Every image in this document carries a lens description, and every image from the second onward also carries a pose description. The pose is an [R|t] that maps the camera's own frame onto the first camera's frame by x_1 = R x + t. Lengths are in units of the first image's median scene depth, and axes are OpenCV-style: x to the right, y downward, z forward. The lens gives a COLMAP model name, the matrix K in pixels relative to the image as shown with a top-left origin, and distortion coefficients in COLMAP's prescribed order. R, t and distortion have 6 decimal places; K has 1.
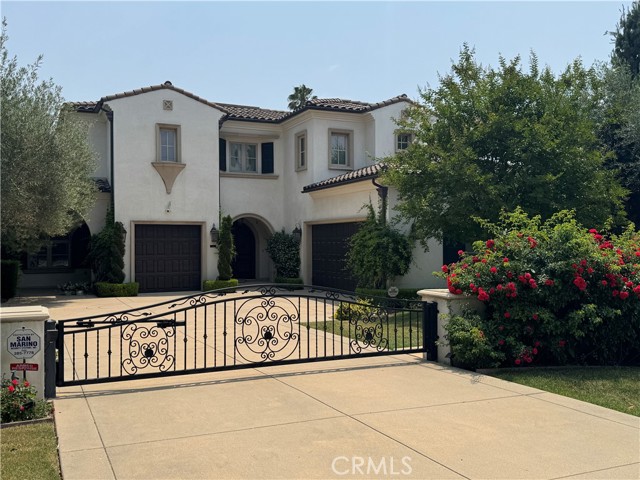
lens RADIAL K [[635.5, 0, 320.0], [0, 635.5, 240.0], [0, 0, 1]] dist [0.153155, -0.008140]
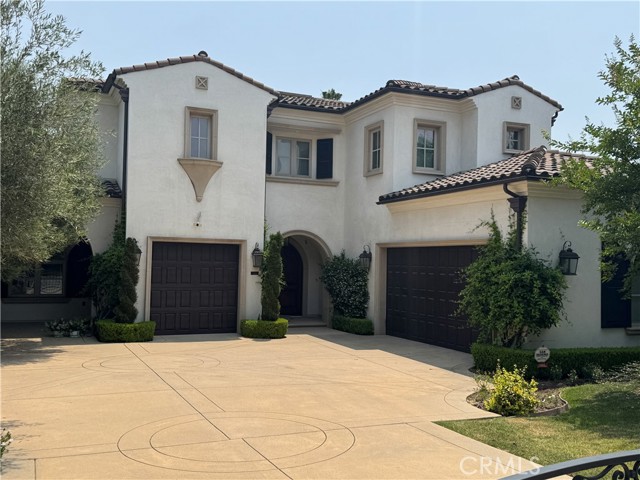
lens RADIAL K [[655.5, 0, 320.0], [0, 655.5, 240.0], [0, 0, 1]] dist [0.144572, 0.011361]
pose [[0.999621, 0.024817, -0.011908, -0.085259], [-0.025159, 0.999247, -0.029534, -0.008506], [0.011166, 0.029822, 0.999493, 0.239466]]
